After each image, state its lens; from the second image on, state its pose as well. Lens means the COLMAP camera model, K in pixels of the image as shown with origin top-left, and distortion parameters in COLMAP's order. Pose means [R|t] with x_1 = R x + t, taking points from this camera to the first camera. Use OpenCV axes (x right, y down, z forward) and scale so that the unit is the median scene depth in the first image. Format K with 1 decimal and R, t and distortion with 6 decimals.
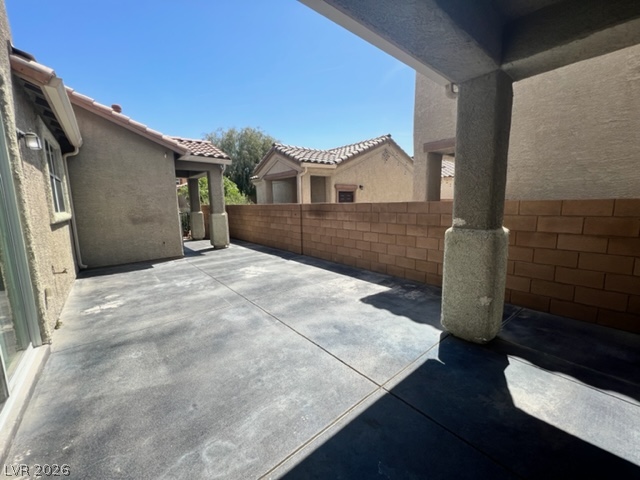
lens RADIAL K [[255.8, 0, 320.6], [0, 255.8, 239.3], [0, 0, 1]] dist [0.001253, 0.000189]
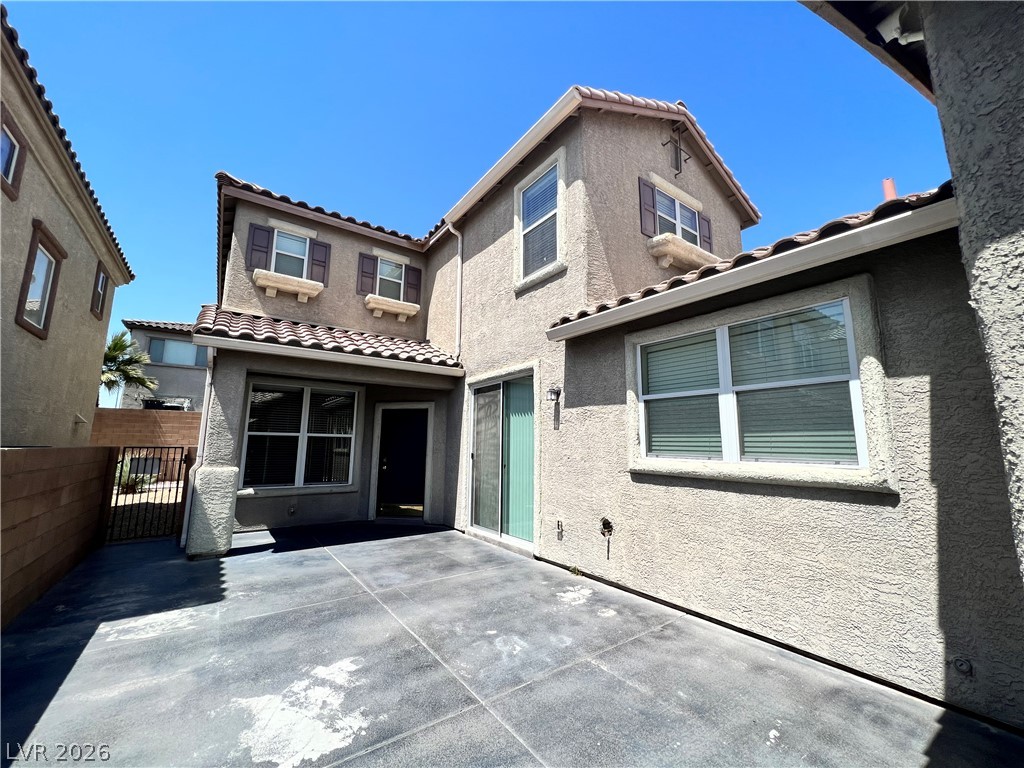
lens RADIAL K [[409.3, 0, 512.1], [0, 409.3, 382.6], [0, 0, 1]] dist [0.001253, 0.000189]
pose [[-0.997239, 0.022863, 0.070655, -0.724348], [0.021767, 0.999631, -0.016246, -0.279079], [-0.071000, -0.014663, -0.997369, 2.016240]]
